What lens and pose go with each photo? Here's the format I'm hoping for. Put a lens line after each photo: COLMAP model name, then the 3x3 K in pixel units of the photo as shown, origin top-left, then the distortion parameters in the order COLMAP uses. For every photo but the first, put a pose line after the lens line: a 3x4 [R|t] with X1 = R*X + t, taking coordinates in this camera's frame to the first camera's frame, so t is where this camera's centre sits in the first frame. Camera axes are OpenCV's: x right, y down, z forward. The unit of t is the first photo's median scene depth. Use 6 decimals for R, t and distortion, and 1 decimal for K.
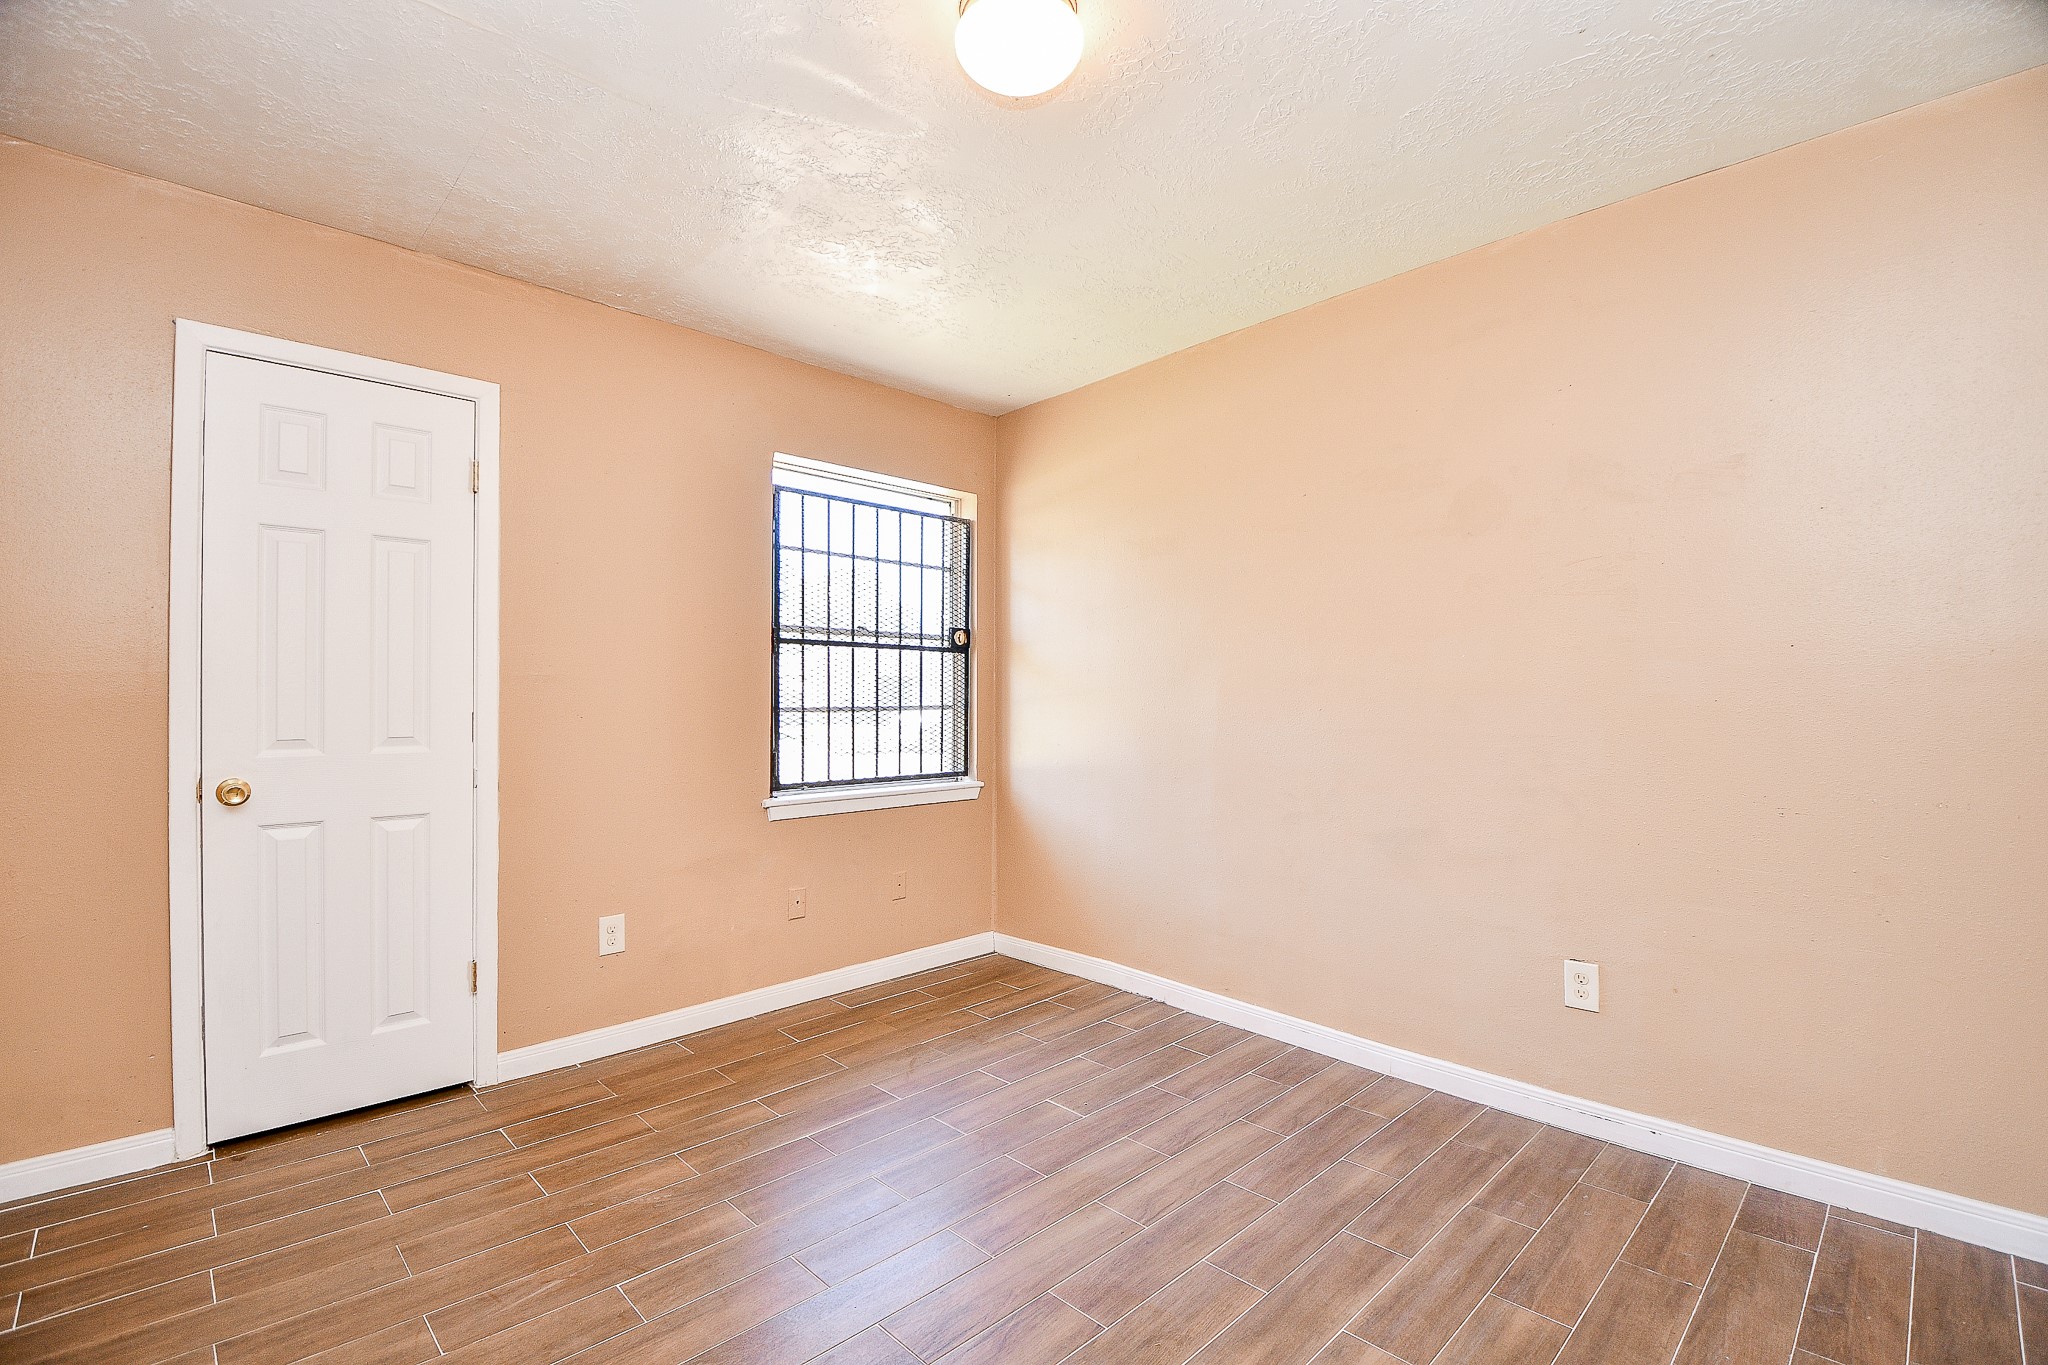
lens RADIAL K [[904.0, 0, 1019.6], [0, 904.0, 695.1], [0, 0, 1]] dist [0.004756, -0.015688]
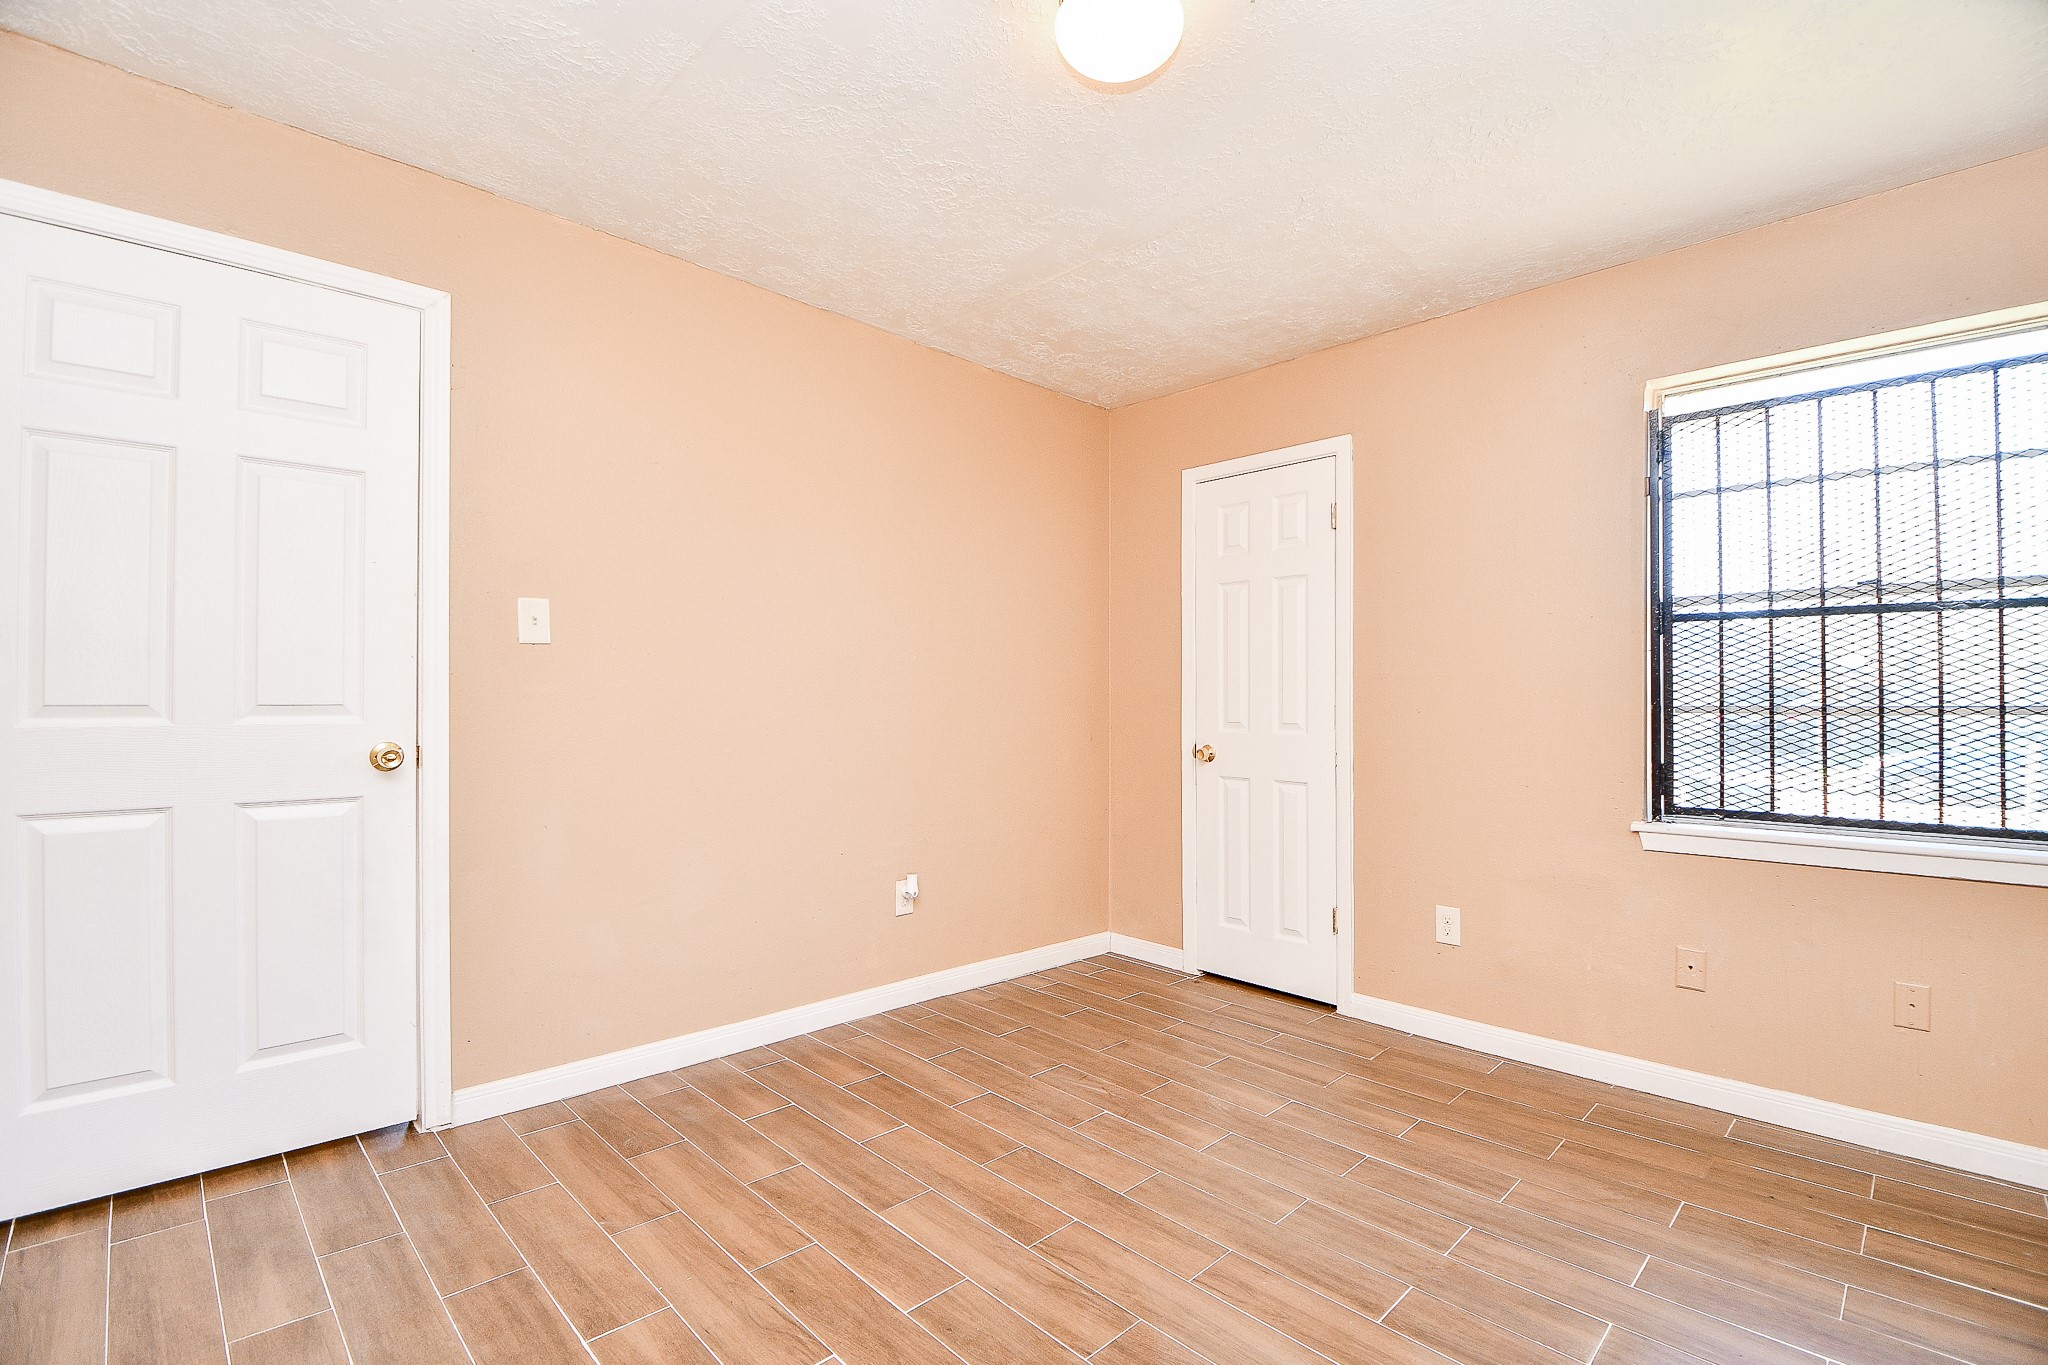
lens RADIAL K [[904.0, 0, 1020.5], [0, 904.0, 695.0], [0, 0, 1]] dist [0.004756, -0.015688]
pose [[0.005828, -0.006828, -0.999960, 0.612516], [0.002213, 0.999974, -0.006815, 0.010433], [0.999981, -0.002173, 0.005843, 0.545509]]
